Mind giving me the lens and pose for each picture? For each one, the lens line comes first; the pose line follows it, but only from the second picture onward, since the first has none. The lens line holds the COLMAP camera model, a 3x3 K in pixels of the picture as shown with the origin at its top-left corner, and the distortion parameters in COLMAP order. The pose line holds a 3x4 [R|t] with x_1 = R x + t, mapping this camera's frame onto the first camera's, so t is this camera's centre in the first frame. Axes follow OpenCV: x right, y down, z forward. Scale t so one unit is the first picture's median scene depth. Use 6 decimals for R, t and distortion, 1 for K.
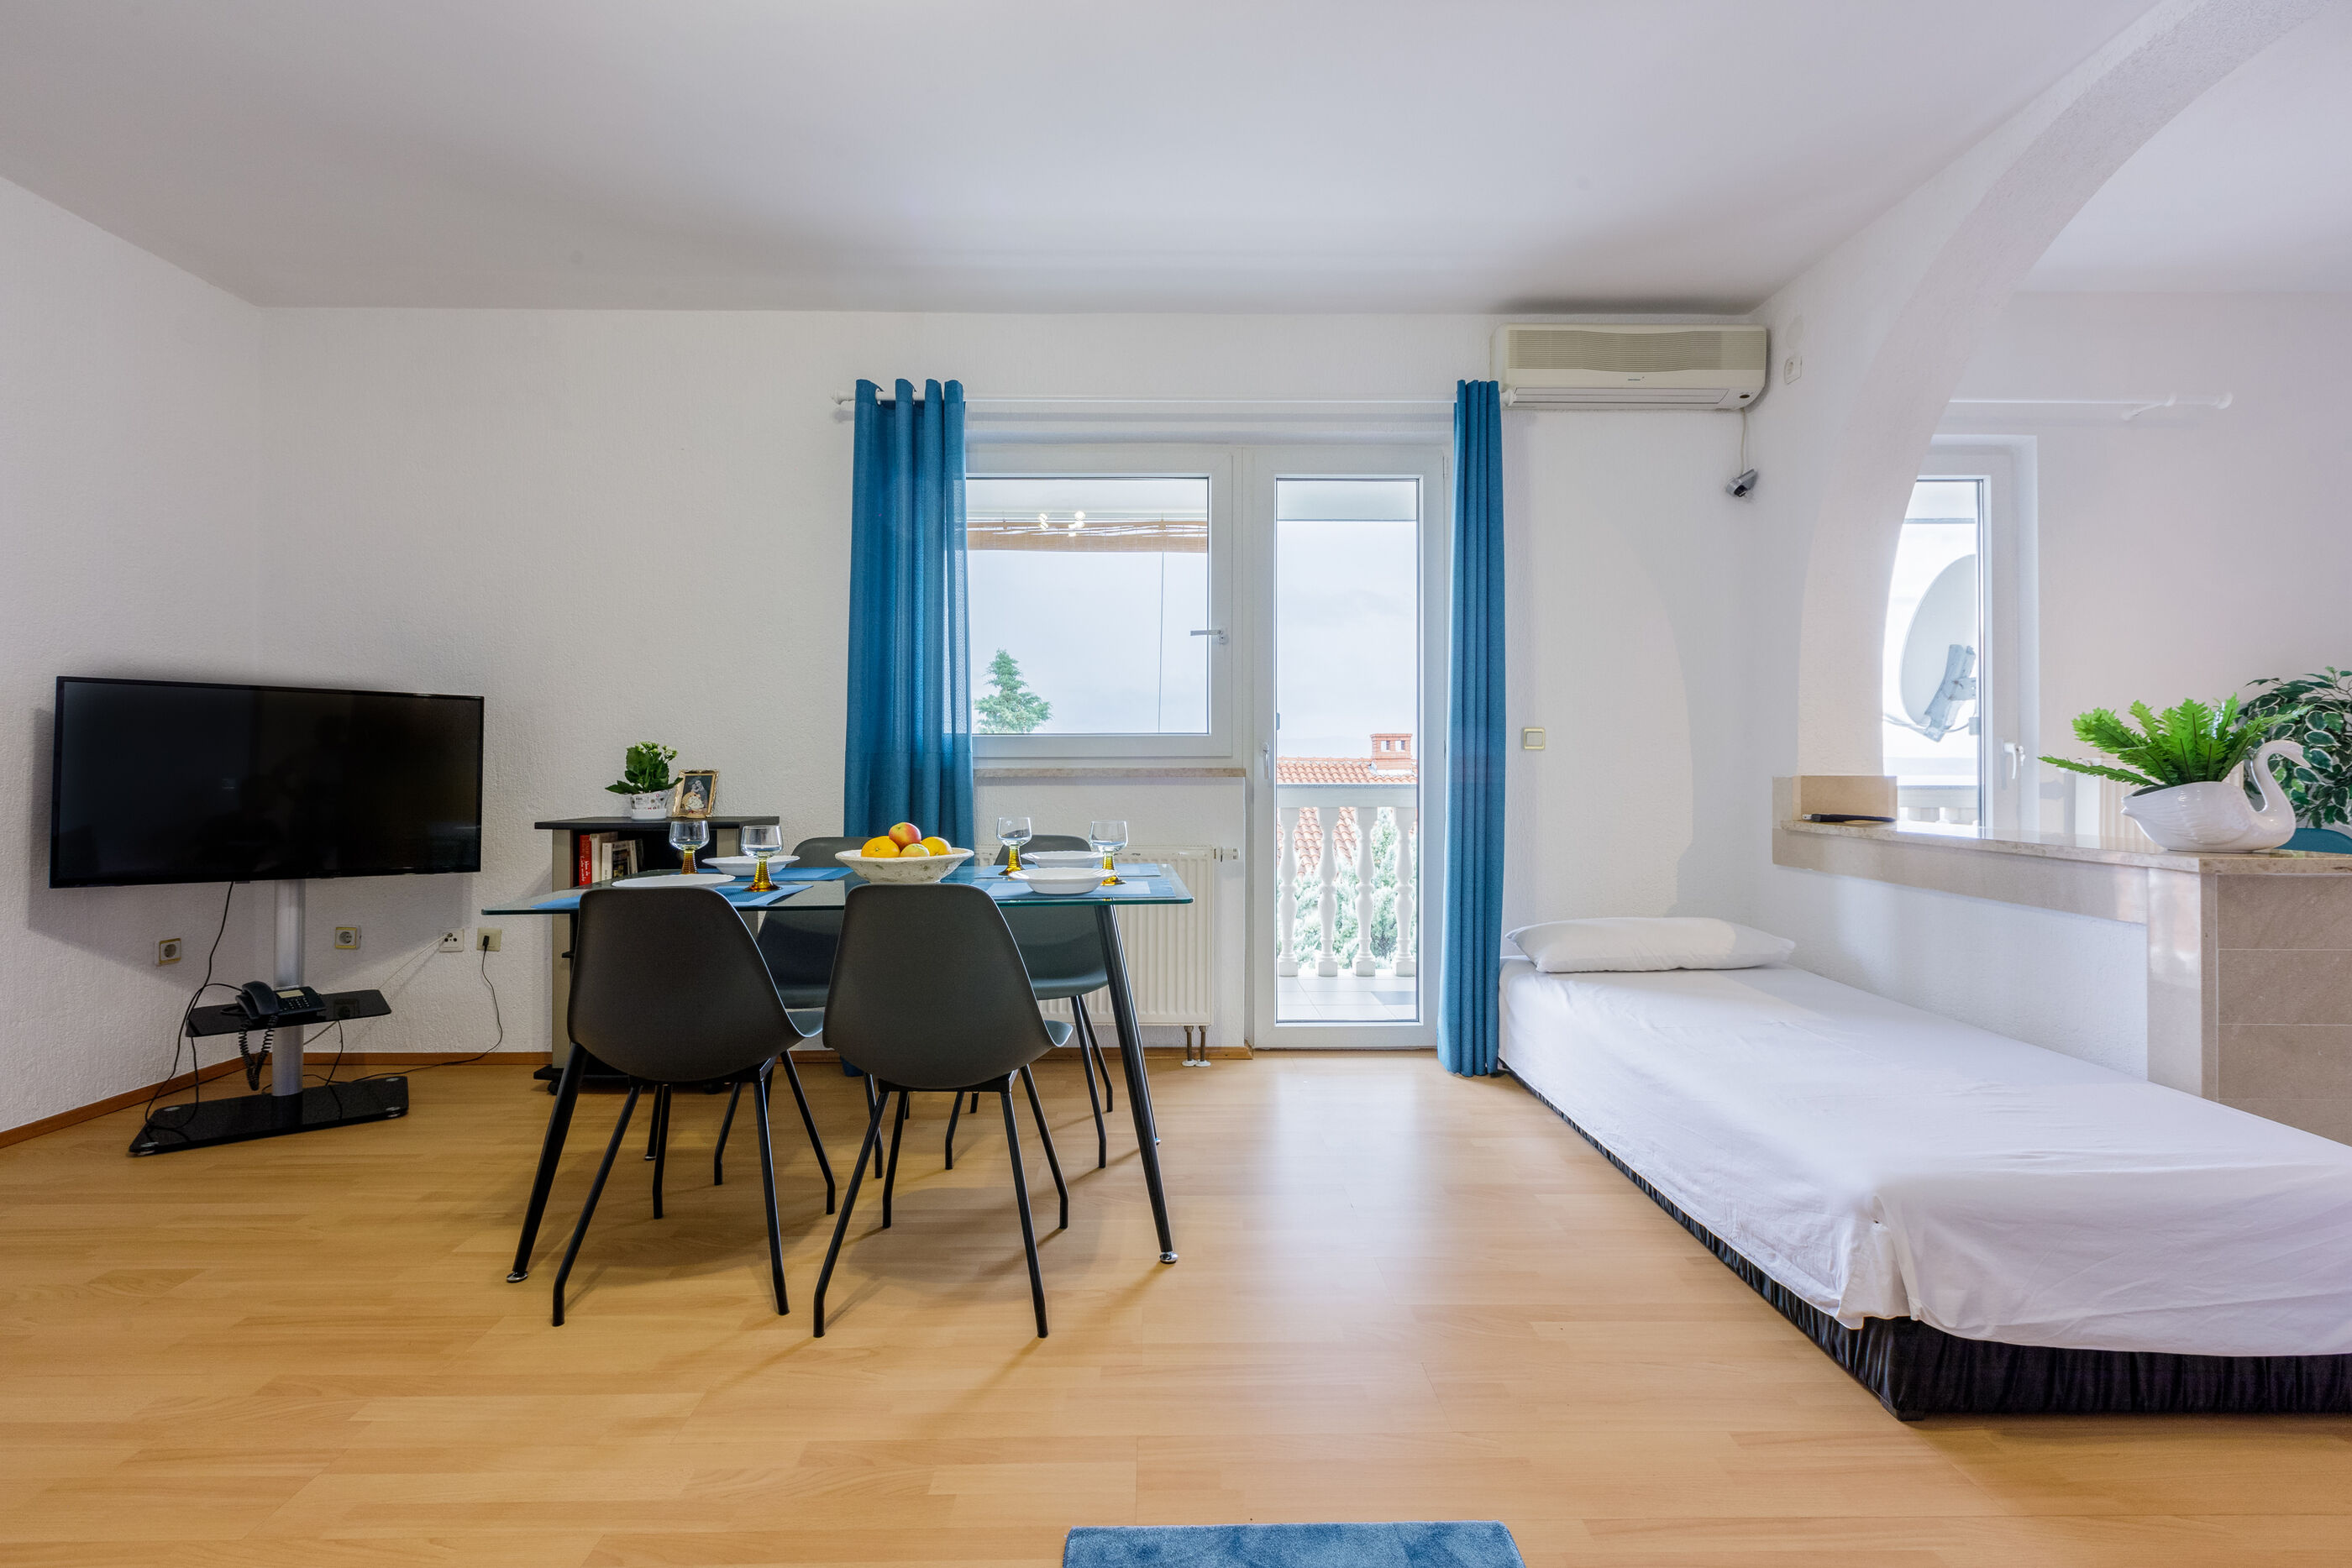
lens RADIAL K [[1082.3, 0, 1161.6], [0, 1082.3, 759.4], [0, 0, 1]] dist [0.001687, 0.000590]
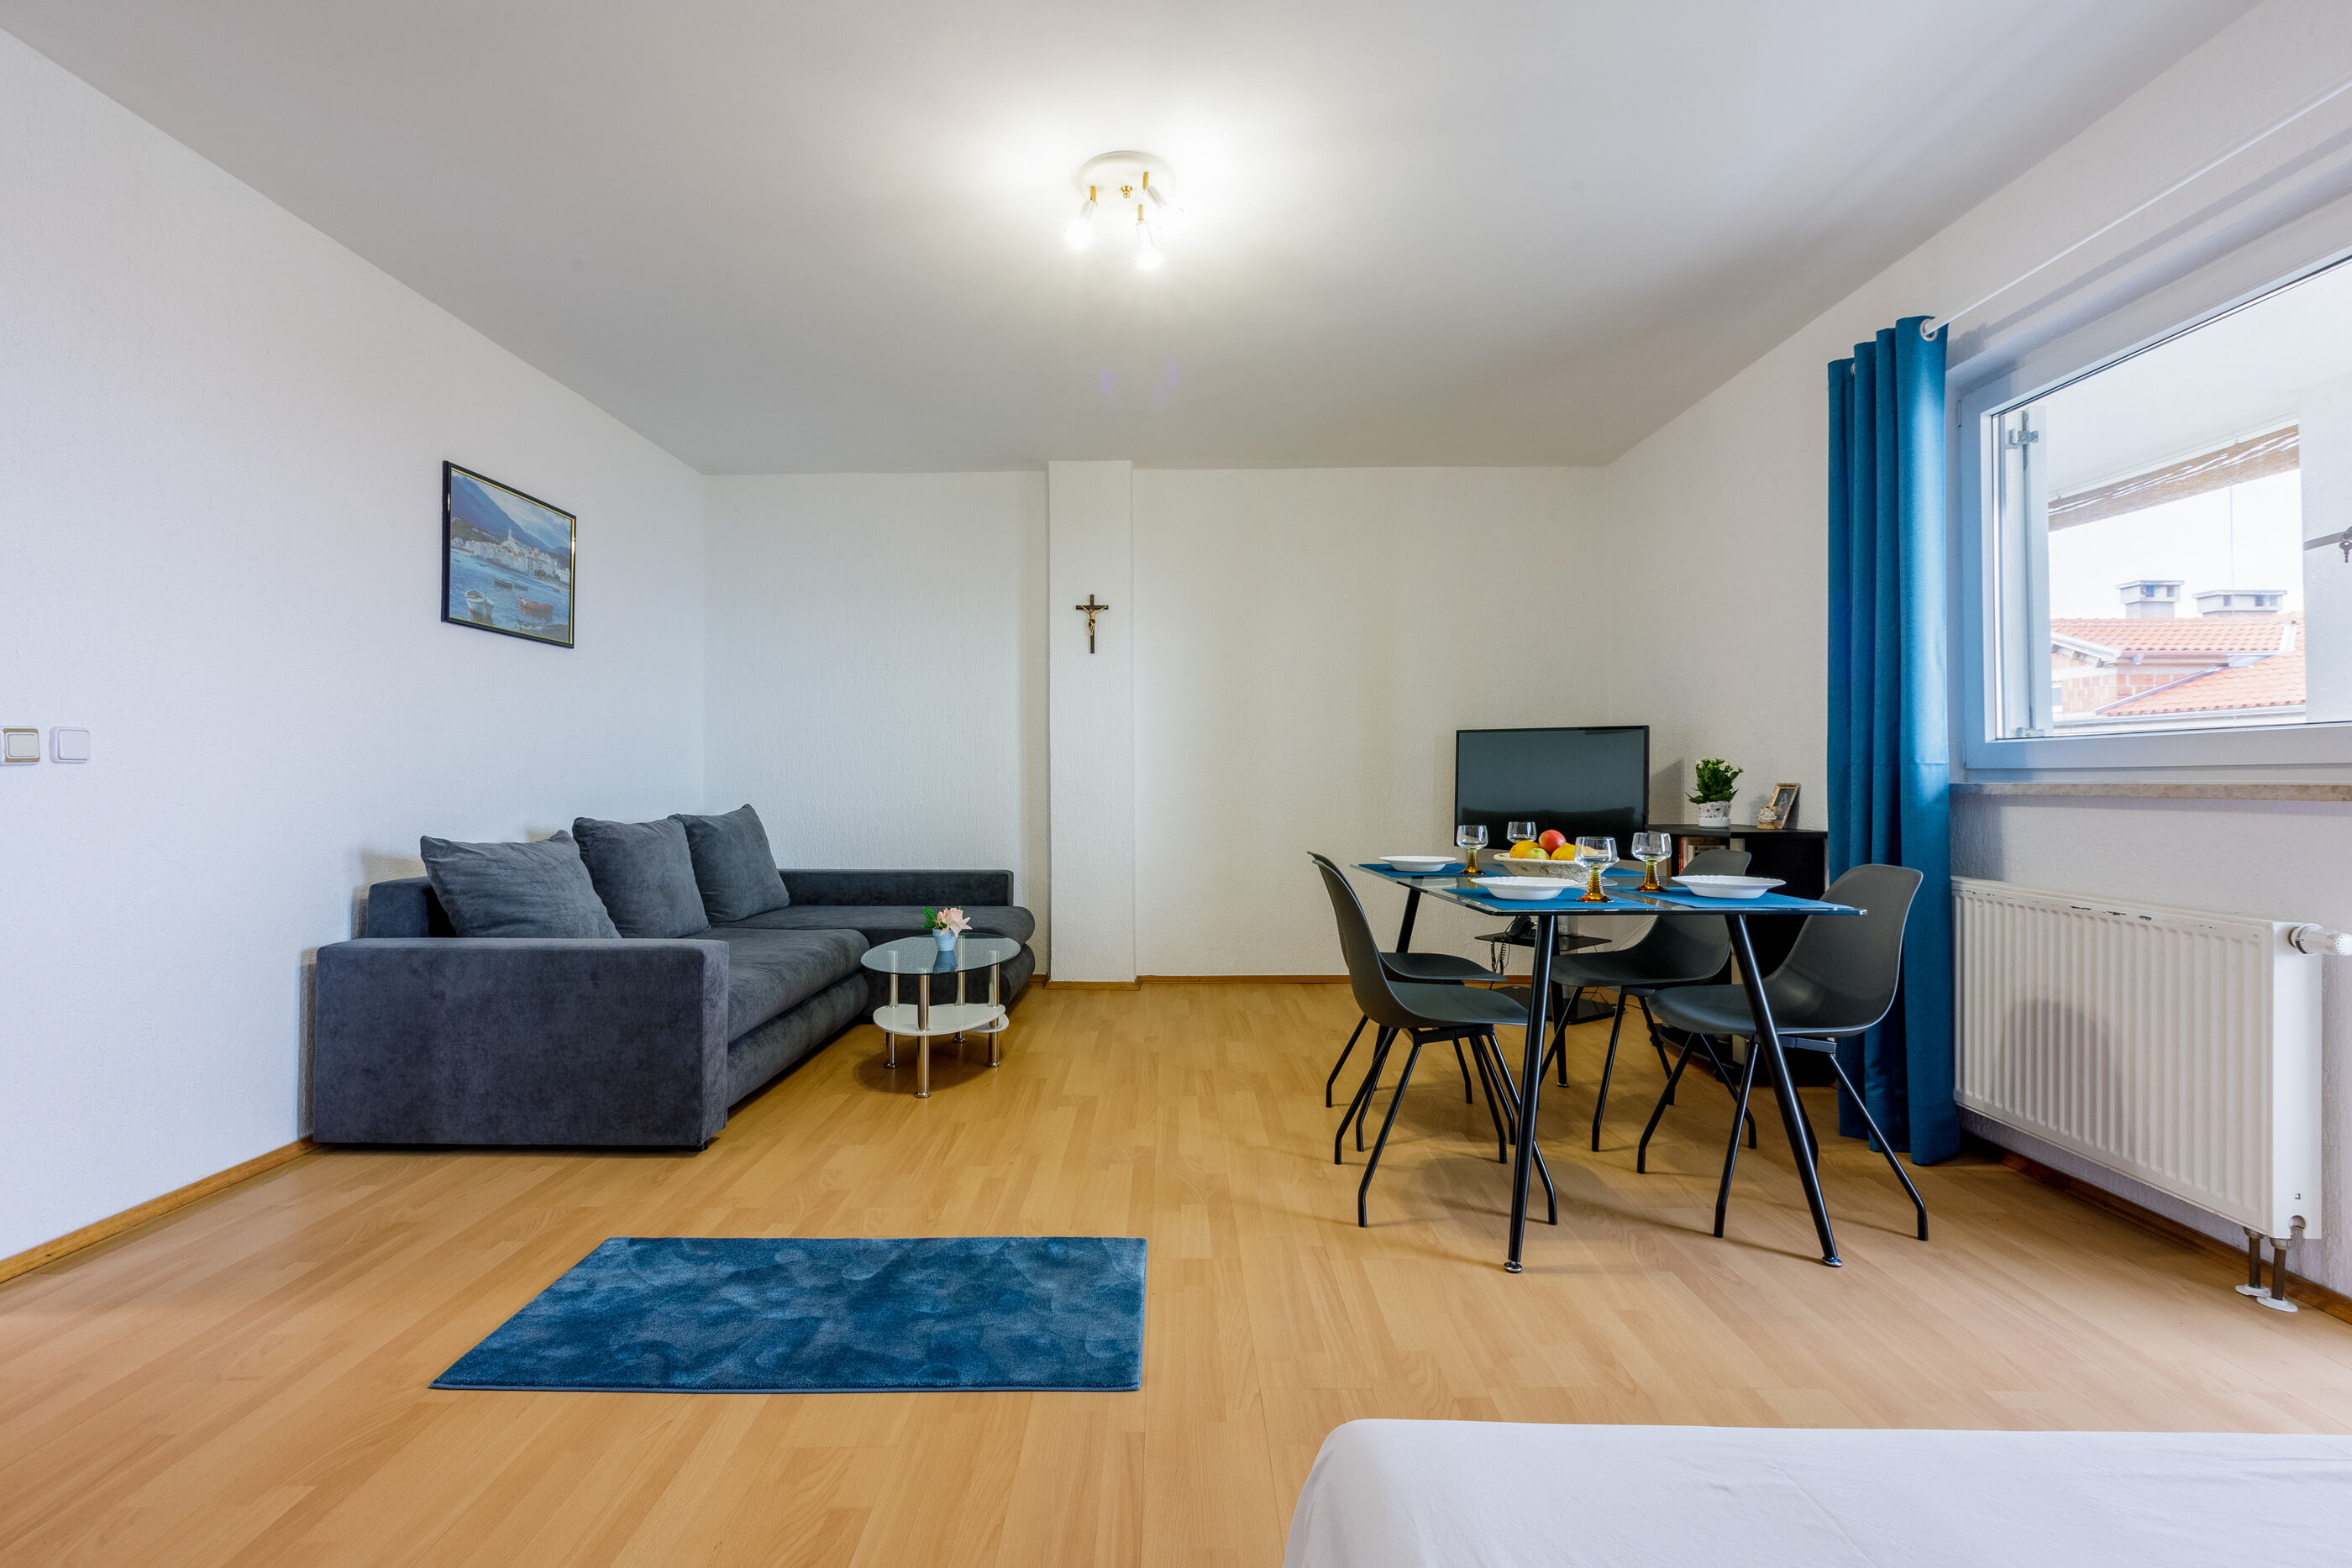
lens RADIAL K [[1082.3, 0, 1180.1], [0, 1082.3, 767.8], [0, 0, 1]] dist [0.001687, 0.000590]
pose [[-0.003846, -0.004435, -0.999983, 0.666834], [-0.000674, 0.999990, -0.004433, -0.001881], [0.999992, 0.000657, -0.003849, 0.448487]]
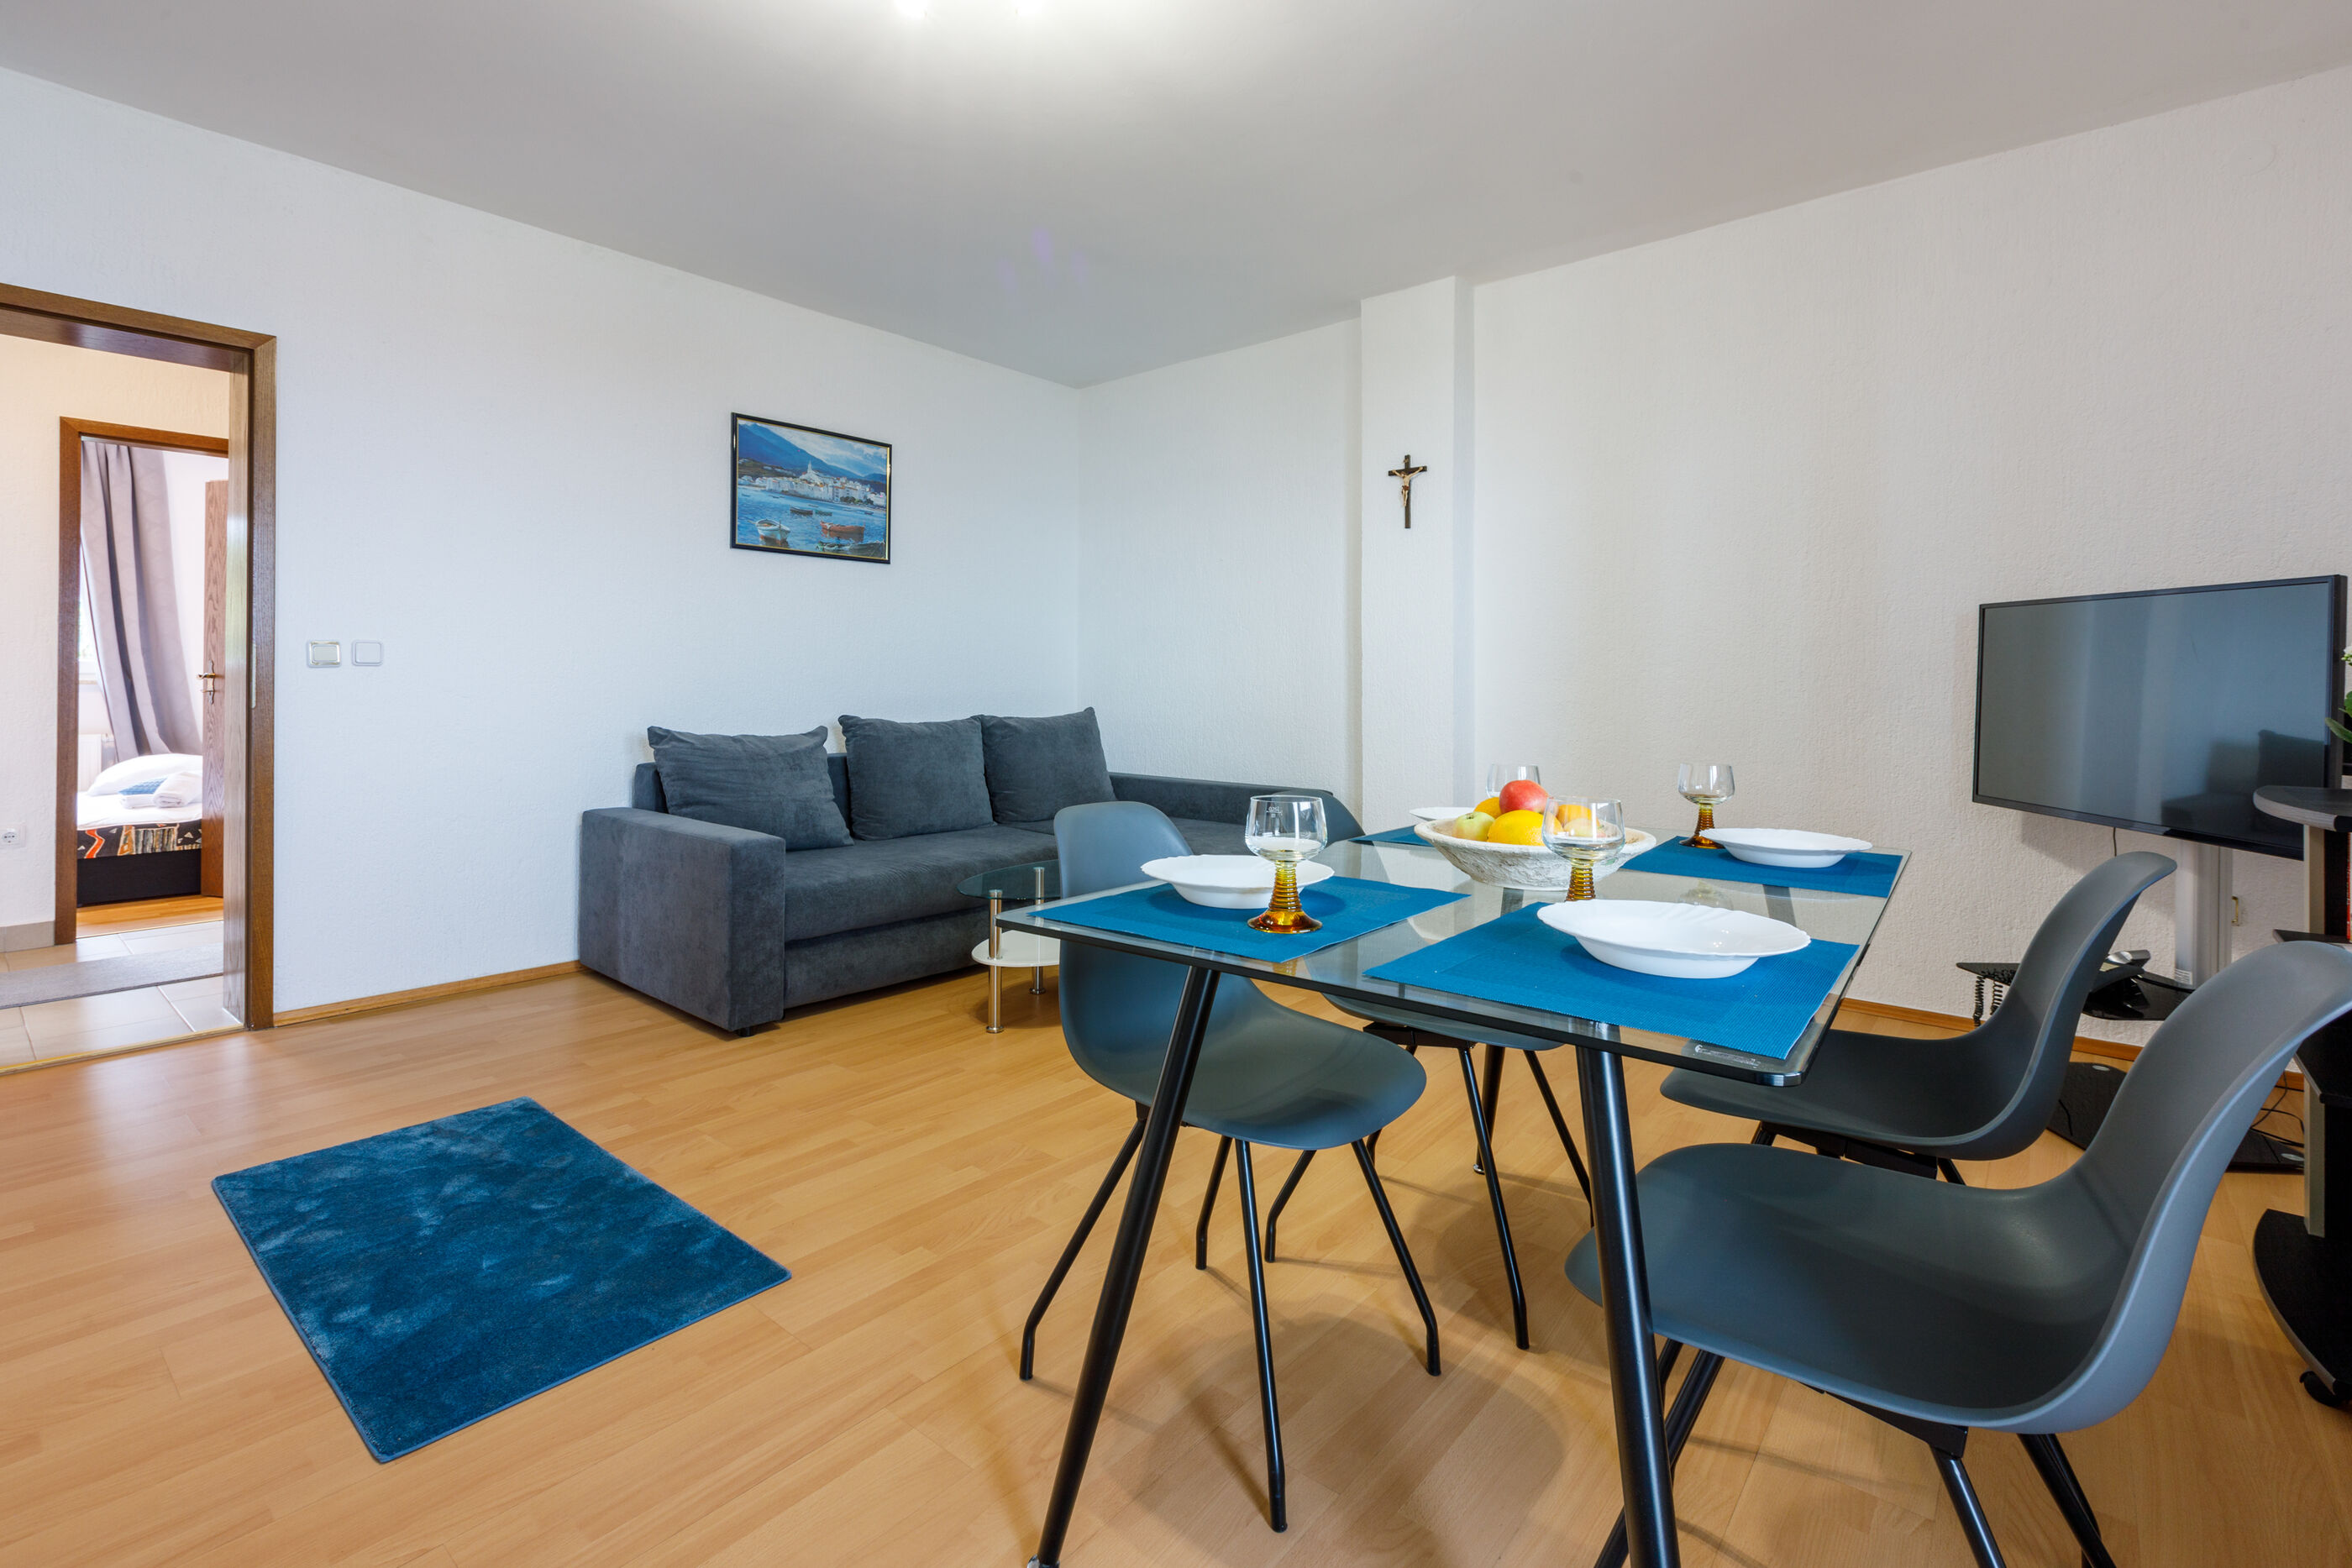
lens RADIAL K [[1082.3, 0, 1157.7], [0, 1082.3, 690.3], [0, 0, 1]] dist [0.001687, 0.000590]
pose [[-0.655600, 0.003669, -0.755099, 0.250859], [-0.003780, 0.999960, 0.008140, 0.004344], [0.755099, 0.008191, -0.655560, 0.911561]]
